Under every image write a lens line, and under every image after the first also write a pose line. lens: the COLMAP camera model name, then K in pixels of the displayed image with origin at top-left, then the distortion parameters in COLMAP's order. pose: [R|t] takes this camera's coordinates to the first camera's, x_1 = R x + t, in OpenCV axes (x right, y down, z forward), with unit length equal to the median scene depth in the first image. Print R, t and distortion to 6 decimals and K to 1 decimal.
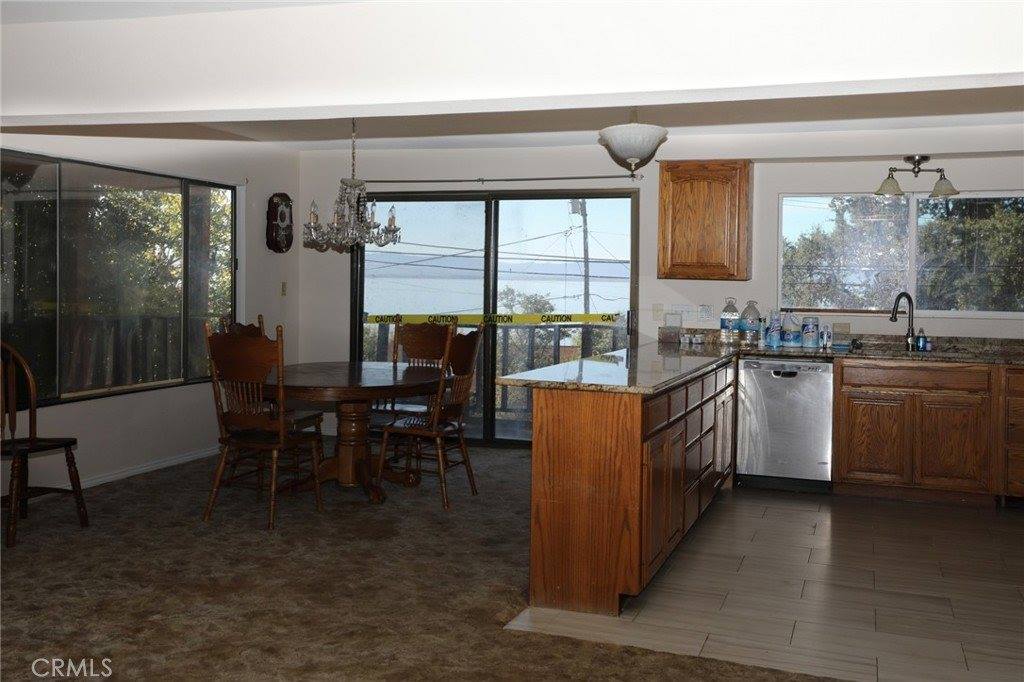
lens RADIAL K [[1002.4, 0, 512.5], [0, 1002.4, 326.4], [0, 0, 1]] dist [0.116083, -0.227782]
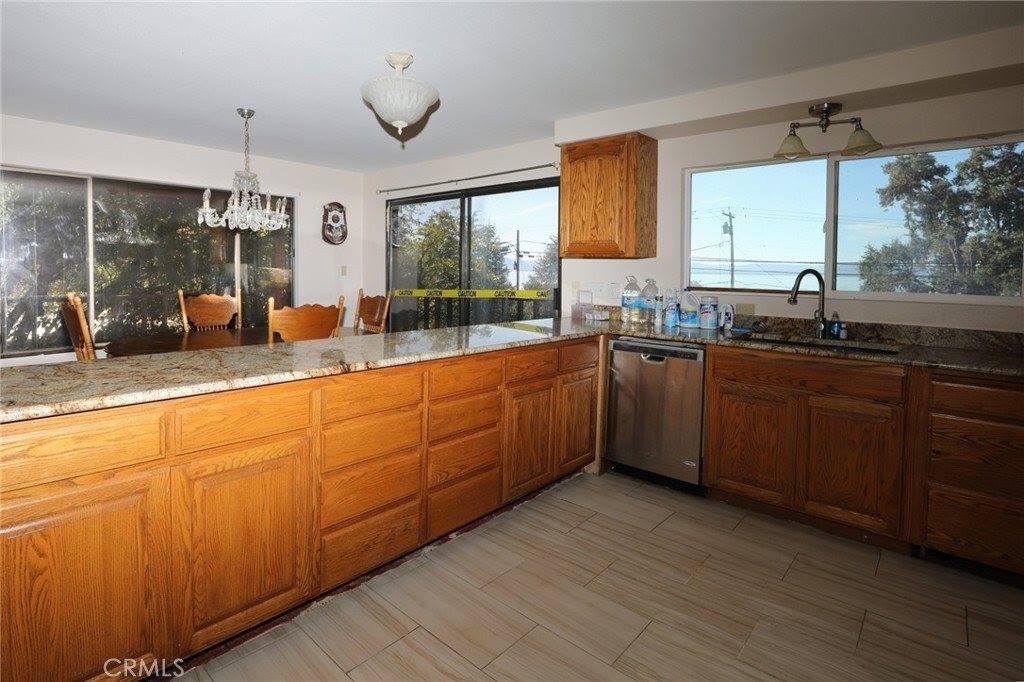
lens RADIAL K [[503.3, 0, 518.1], [0, 503.3, 300.6], [0, 0, 1]] dist [-0.026033, 0.000635]
pose [[0.928667, 0.020555, -0.370345, 0.302983], [-0.018212, 0.999786, 0.009820, -0.006840], [0.370467, -0.002375, 0.928842, 0.502462]]
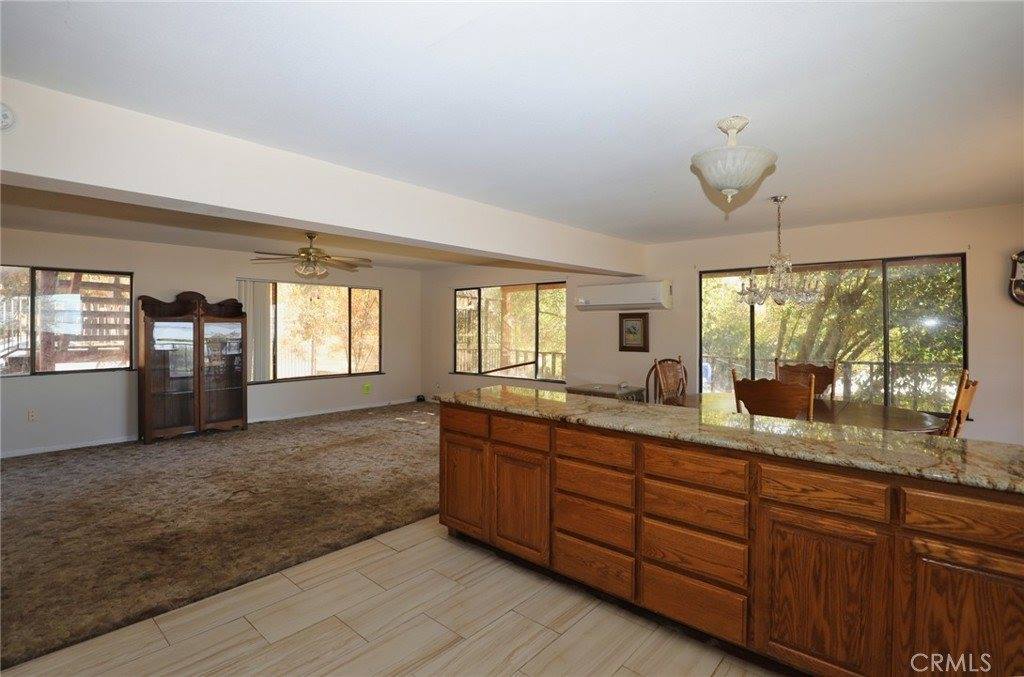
lens RADIAL K [[485.4, 0, 512.0], [0, 485.4, 338.5], [0, 0, 1]] dist [-0.030414, 0.000743]
pose [[-0.373646, 0.006385, -0.927550, 0.470756], [-0.043792, 0.998740, 0.024515, -0.035796], [0.926537, 0.049779, -0.372895, 0.817771]]
